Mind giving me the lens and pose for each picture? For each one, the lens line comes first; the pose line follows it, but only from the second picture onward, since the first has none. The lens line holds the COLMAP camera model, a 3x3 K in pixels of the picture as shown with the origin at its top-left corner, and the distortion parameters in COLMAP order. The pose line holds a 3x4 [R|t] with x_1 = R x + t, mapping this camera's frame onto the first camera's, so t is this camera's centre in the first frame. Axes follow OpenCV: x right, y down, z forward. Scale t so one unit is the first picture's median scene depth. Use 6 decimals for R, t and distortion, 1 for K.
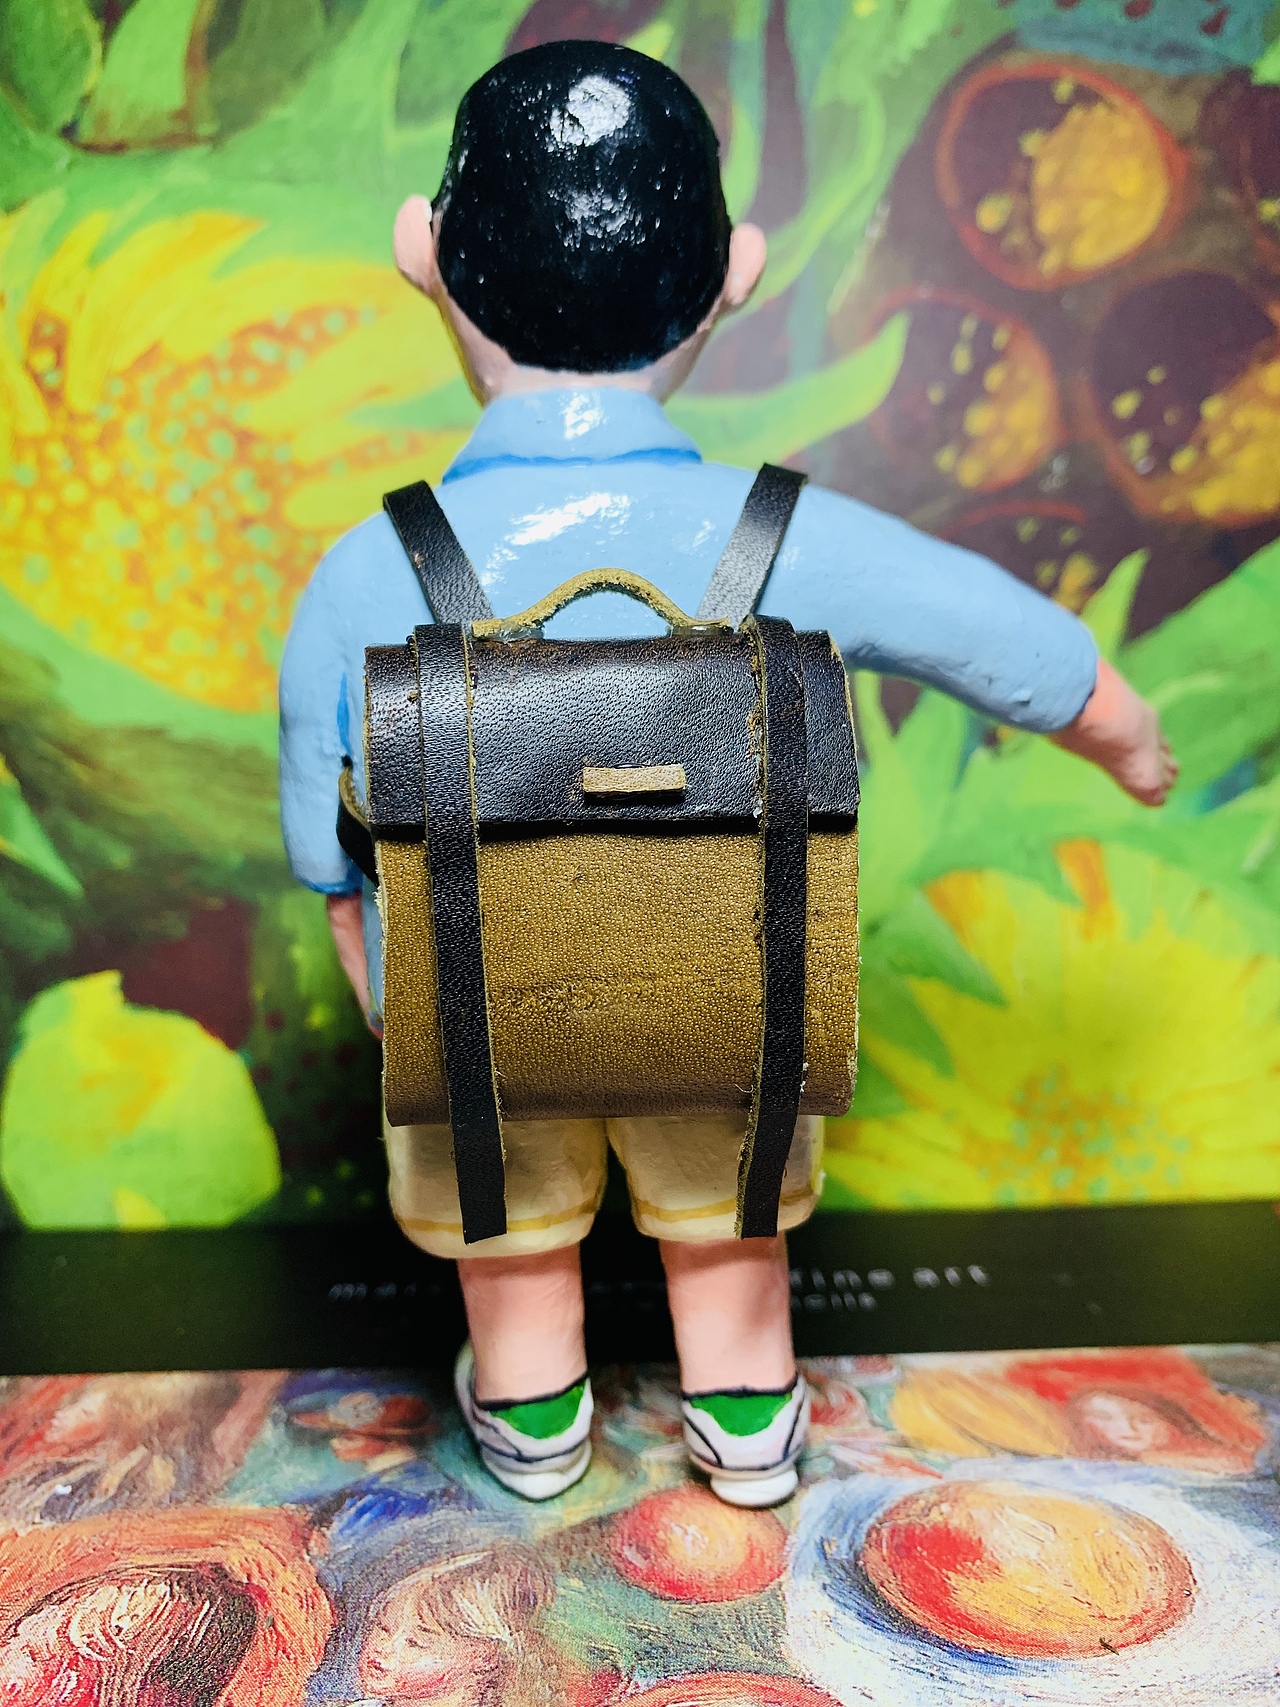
lens RADIAL K [[1404.1, 0, 663.0], [0, 1404.1, 748.8], [0, 0, 1]] dist [-0.024591, 0.011390]
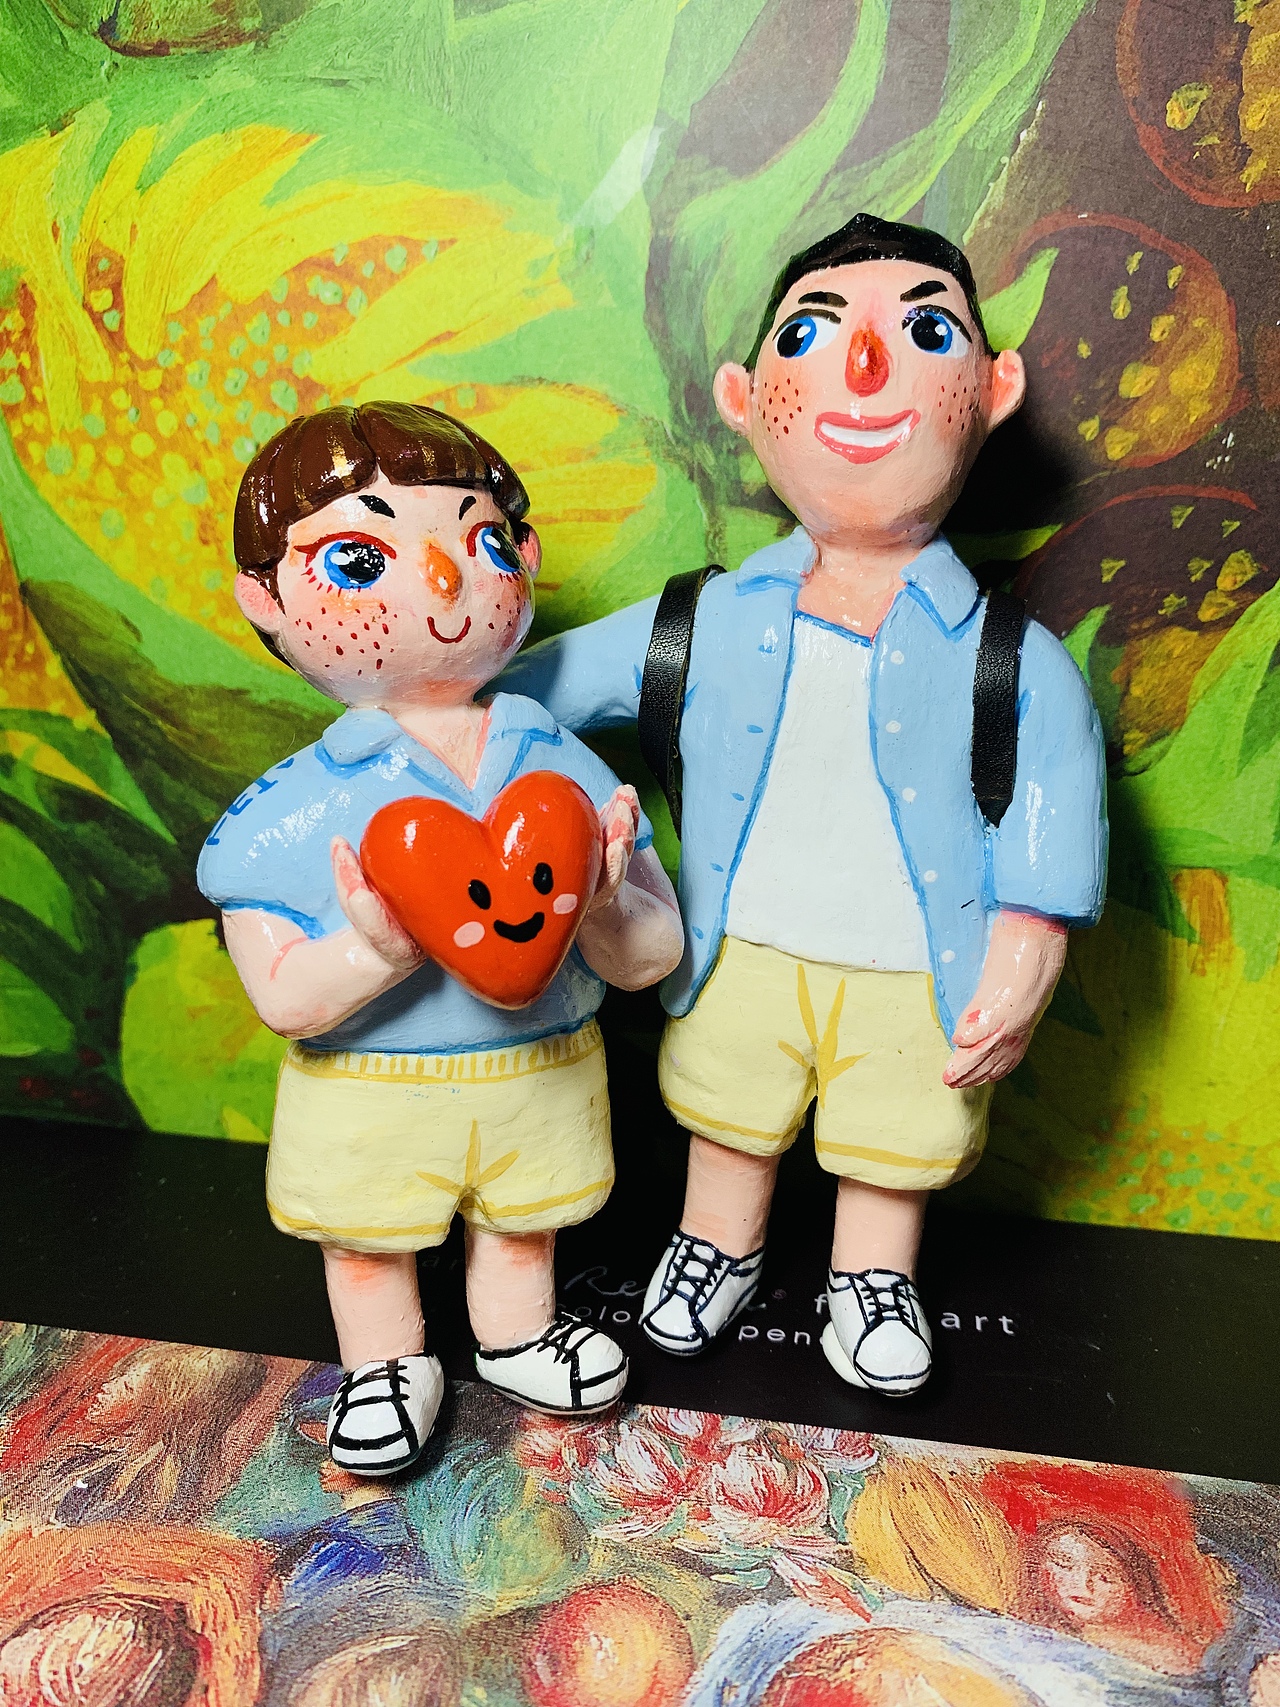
lens RADIAL K [[1404.1, 0, 658.6], [0, 1404.1, 826.1], [0, 0, 1]] dist [-0.024591, 0.011390]
pose [[0.979946, 0.077663, -0.183508, 0.123732], [-0.030485, 0.968512, 0.247095, -0.179375], [0.196920, -0.236546, 0.951456, 0.096368]]
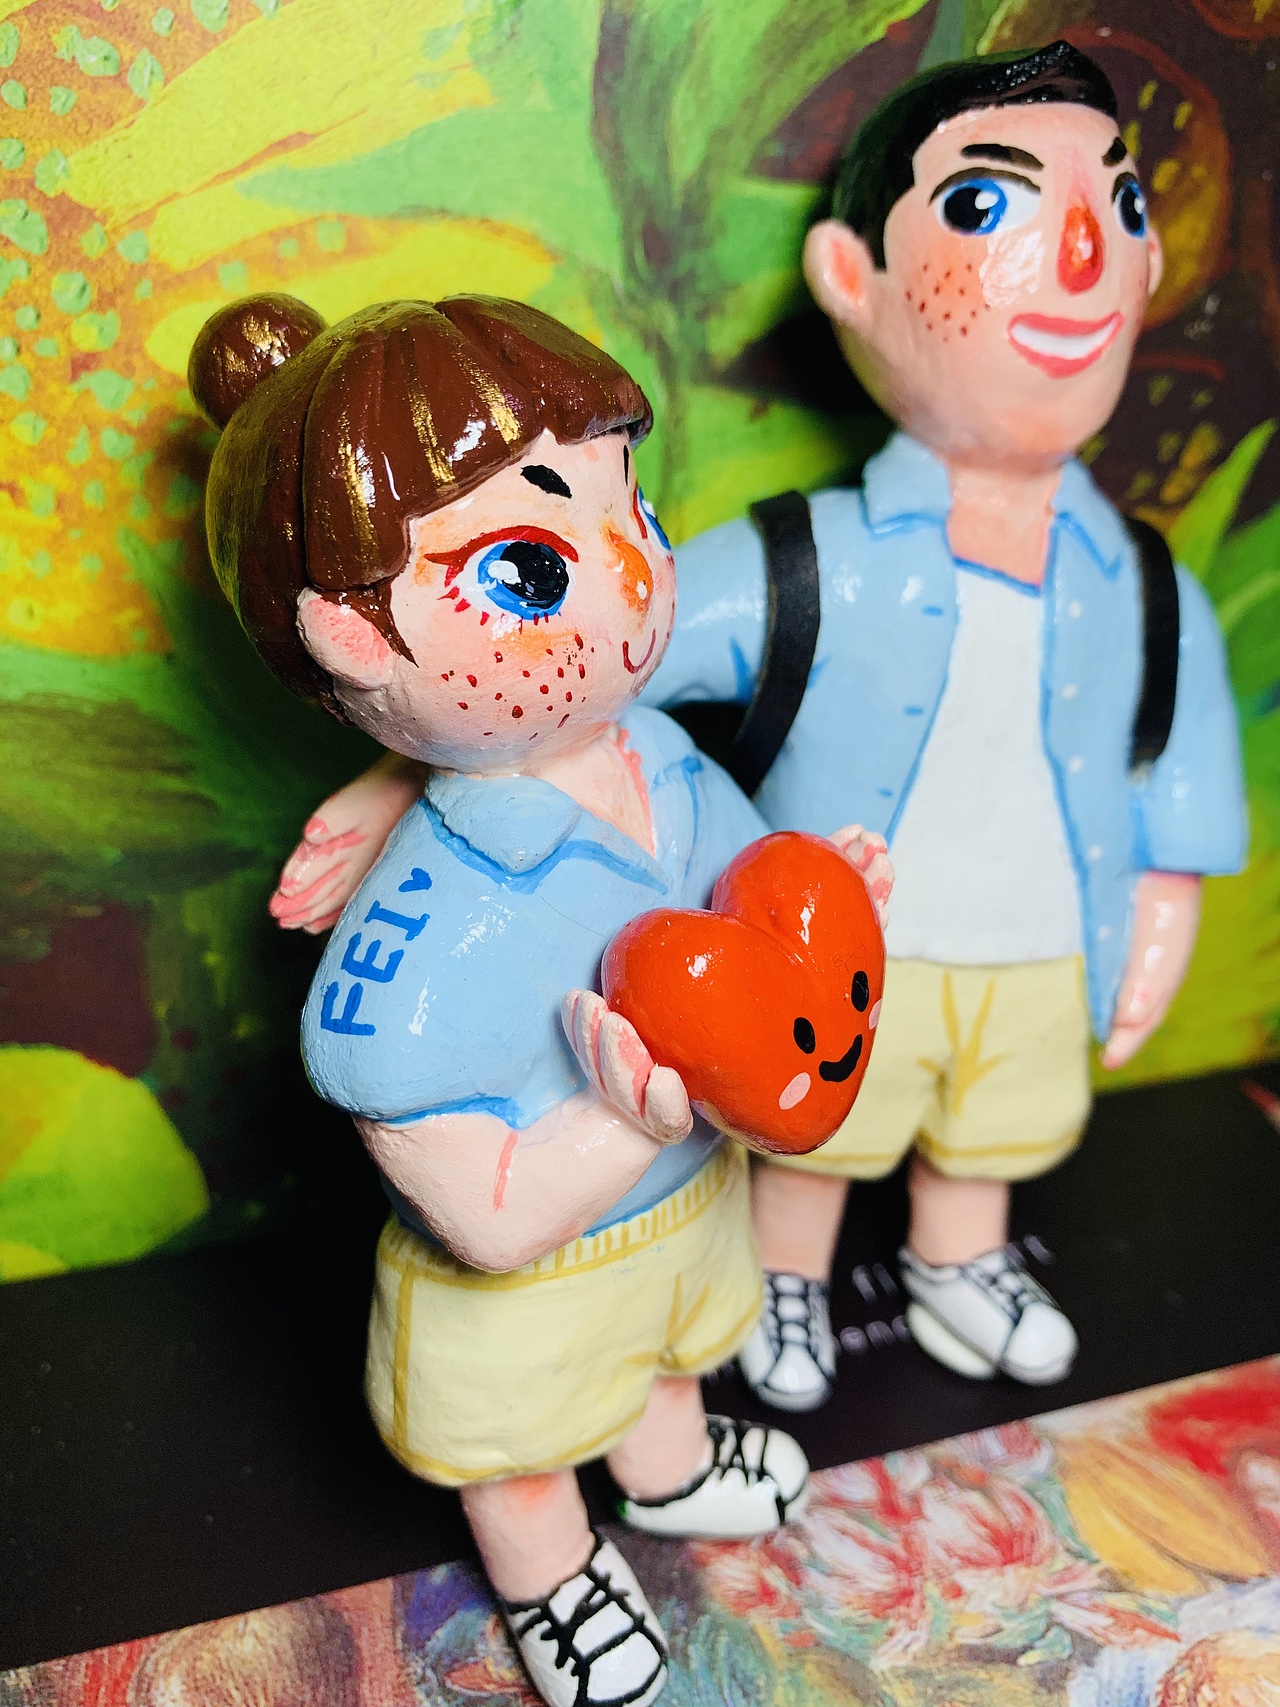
lens RADIAL K [[1404.1, 0, 675.1], [0, 1404.1, 838.9], [0, 0, 1]] dist [-0.024591, 0.011390]
pose [[0.953976, -0.074101, 0.290584, -0.245214], [-0.052550, 0.912689, 0.405262, -0.235791], [-0.295243, -0.401880, 0.866789, 0.316230]]
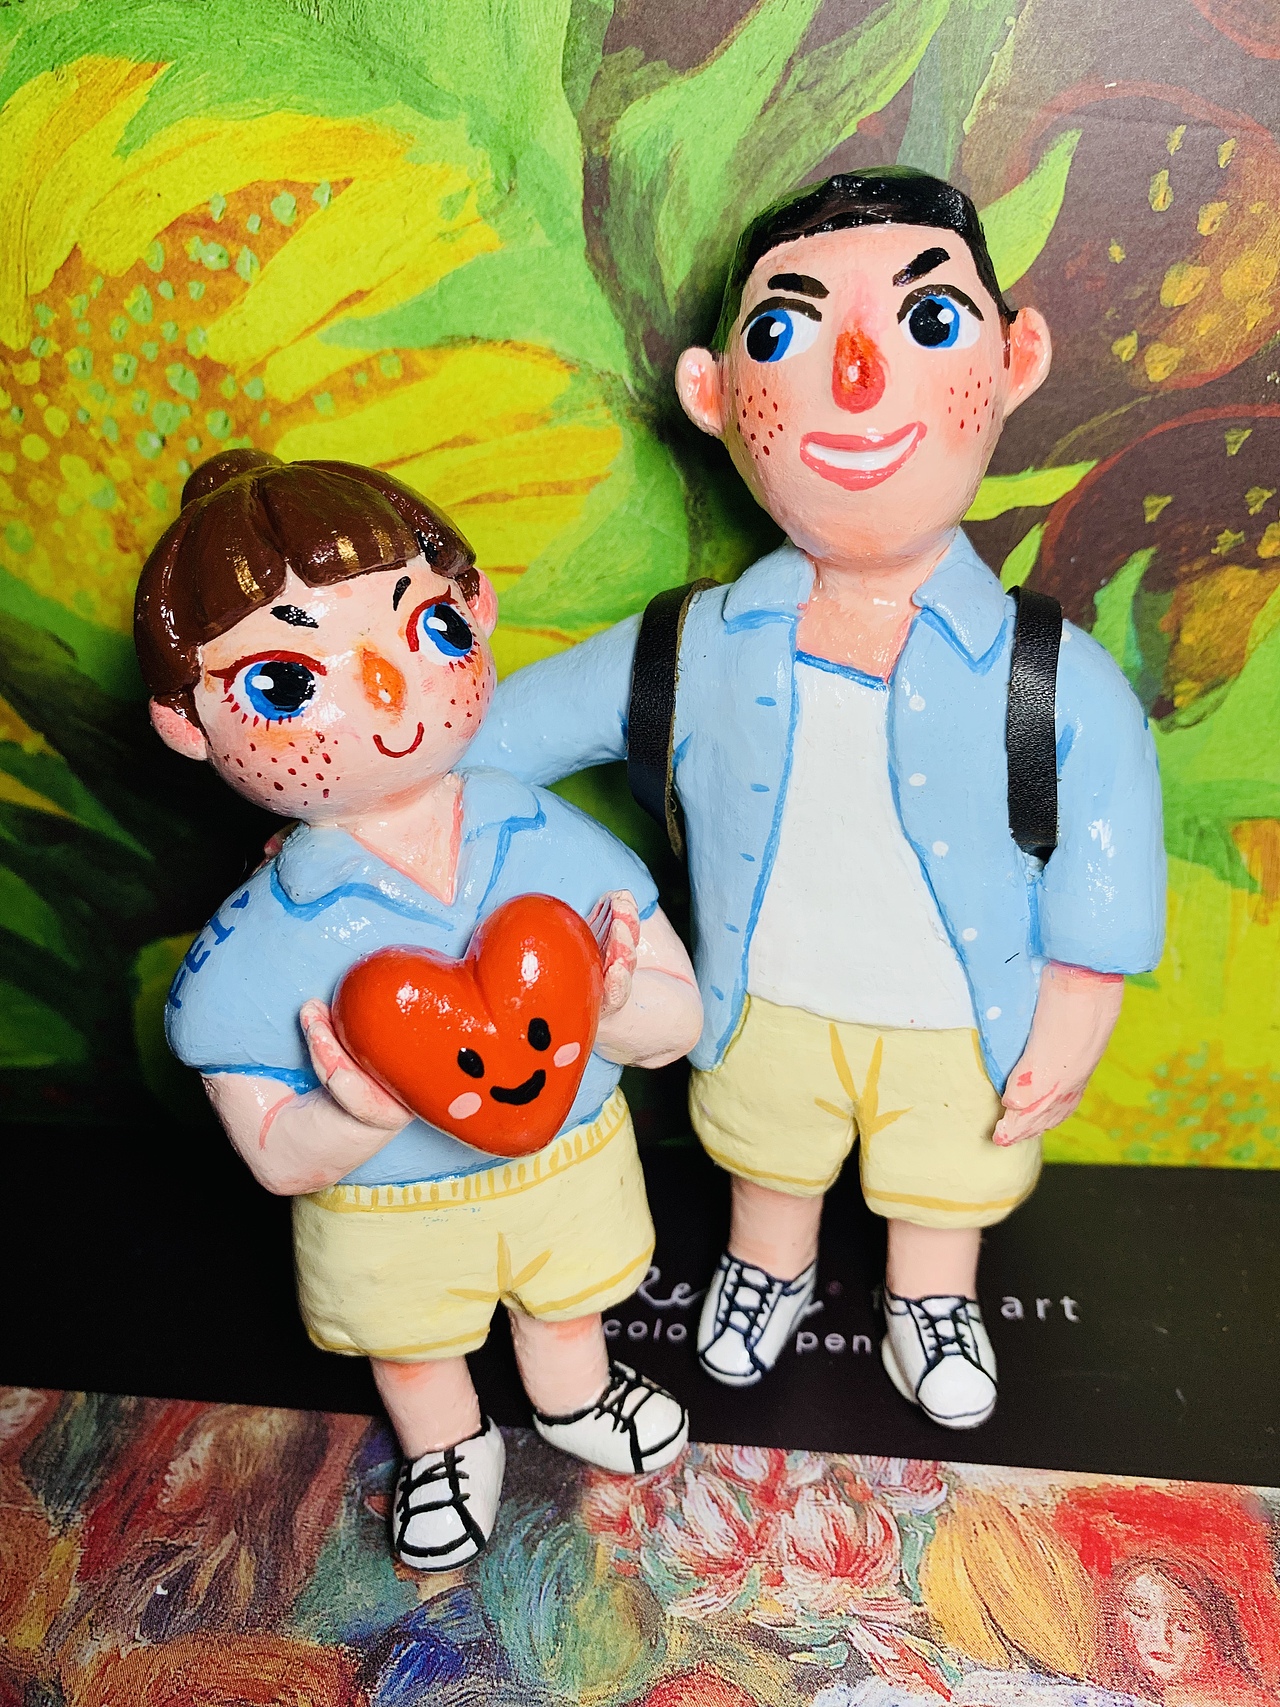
lens RADIAL K [[1404.1, 0, 653.9], [0, 1404.1, 839.9], [0, 0, 1]] dist [-0.024591, 0.011390]
pose [[0.980293, 0.019345, -0.196597, 0.114091], [0.071637, 0.892642, 0.445038, -0.322654], [0.184100, -0.450352, 0.873665, 0.232949]]
